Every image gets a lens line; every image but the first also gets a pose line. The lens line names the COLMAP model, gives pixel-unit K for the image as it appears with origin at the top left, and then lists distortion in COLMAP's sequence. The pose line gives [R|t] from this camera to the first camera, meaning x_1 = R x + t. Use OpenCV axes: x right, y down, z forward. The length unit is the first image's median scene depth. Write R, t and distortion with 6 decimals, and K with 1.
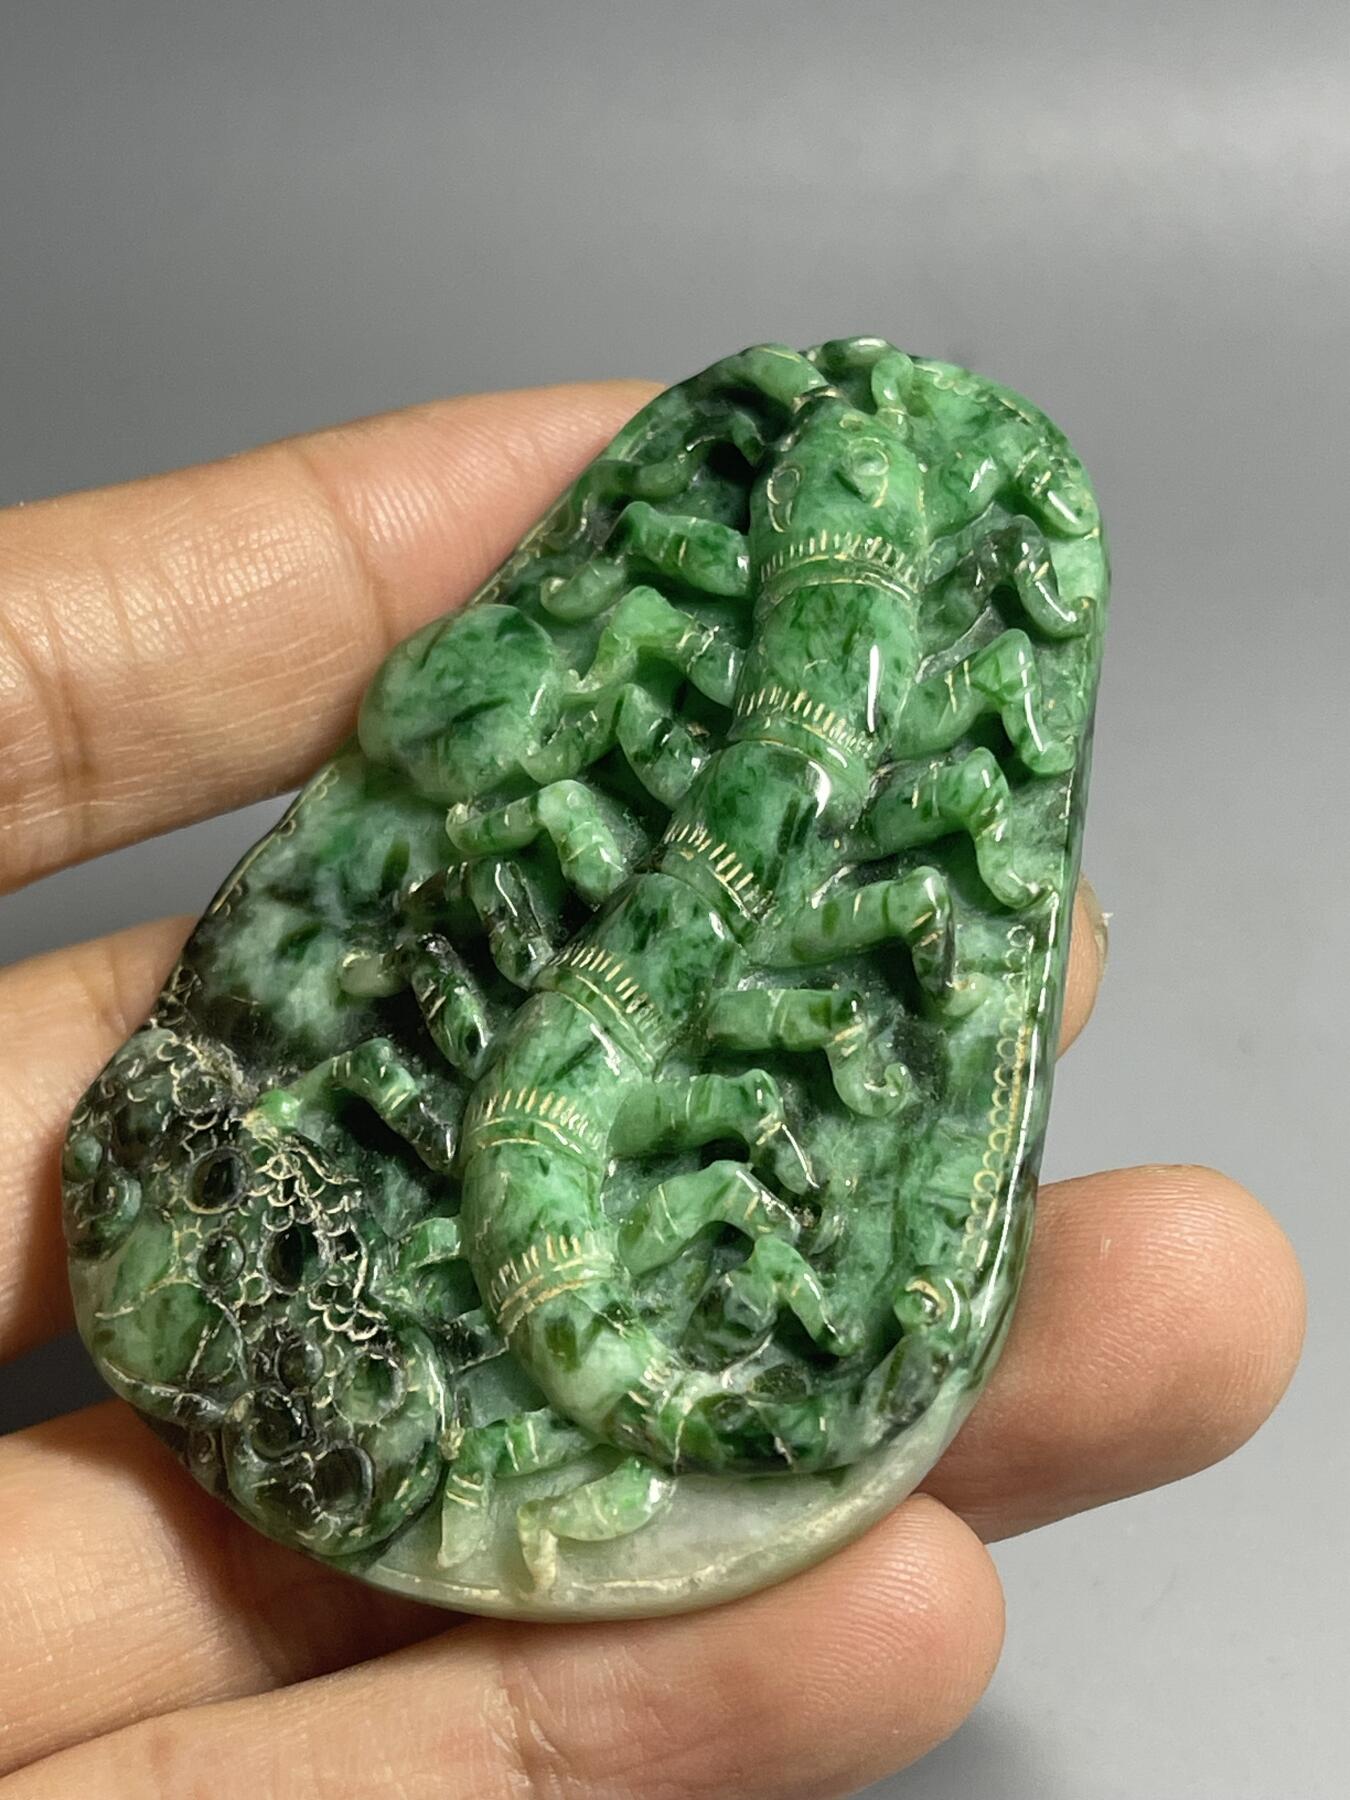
lens RADIAL K [[3376.1, 0, 675.0], [0, 3376.1, 900.0], [0, 0, 1]] dist [0.032013, -0.204045]
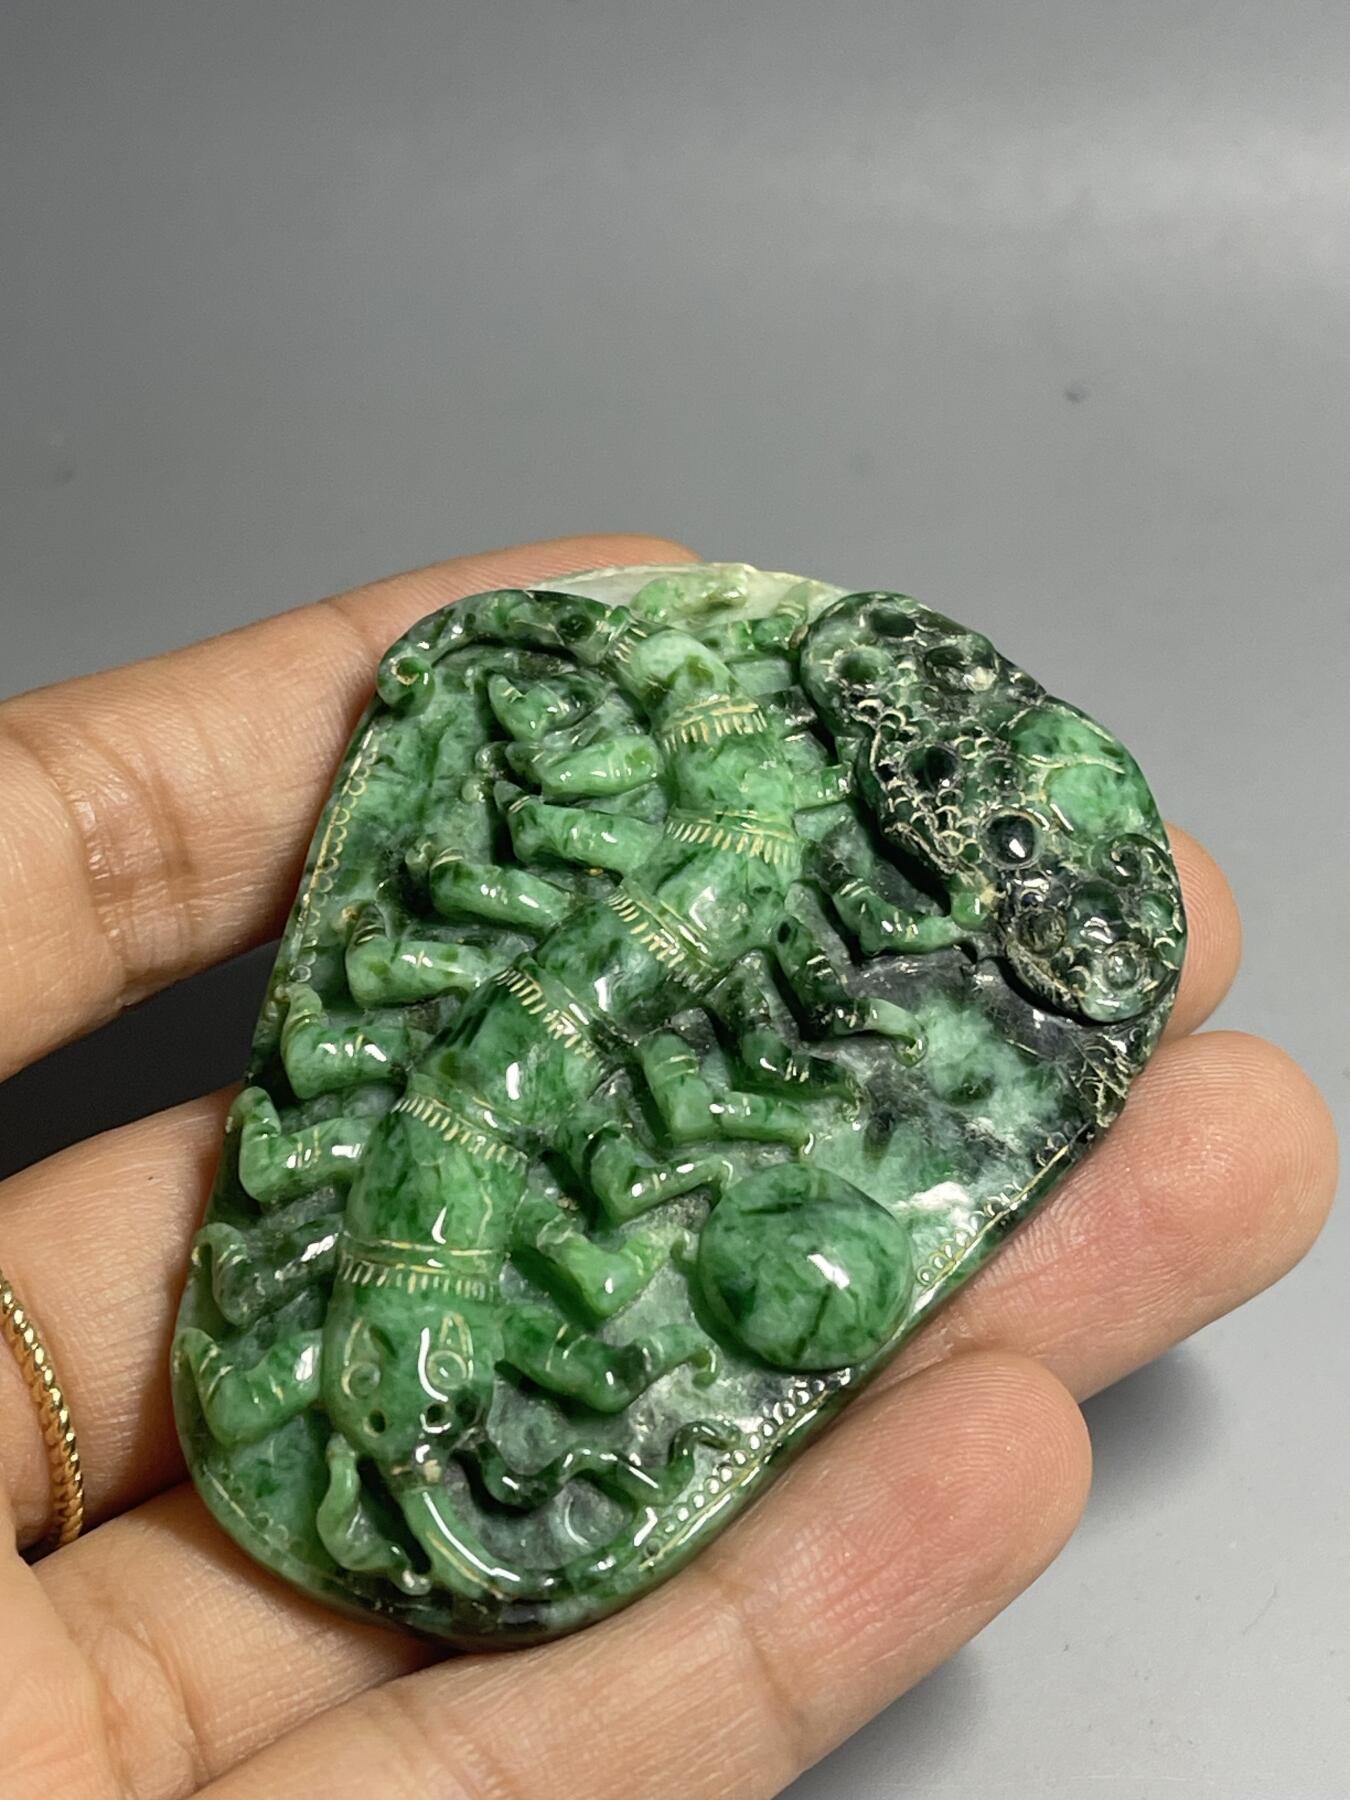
lens RADIAL K [[3376.1, 0, 675.0], [0, 3376.1, 900.0], [0, 0, 1]] dist [0.032013, -0.204045]
pose [[-0.964263, 0.101668, 0.244663, -0.312685], [0.145805, -0.567405, 0.810427, -0.905806], [0.221218, 0.817138, 0.532305, 0.381767]]
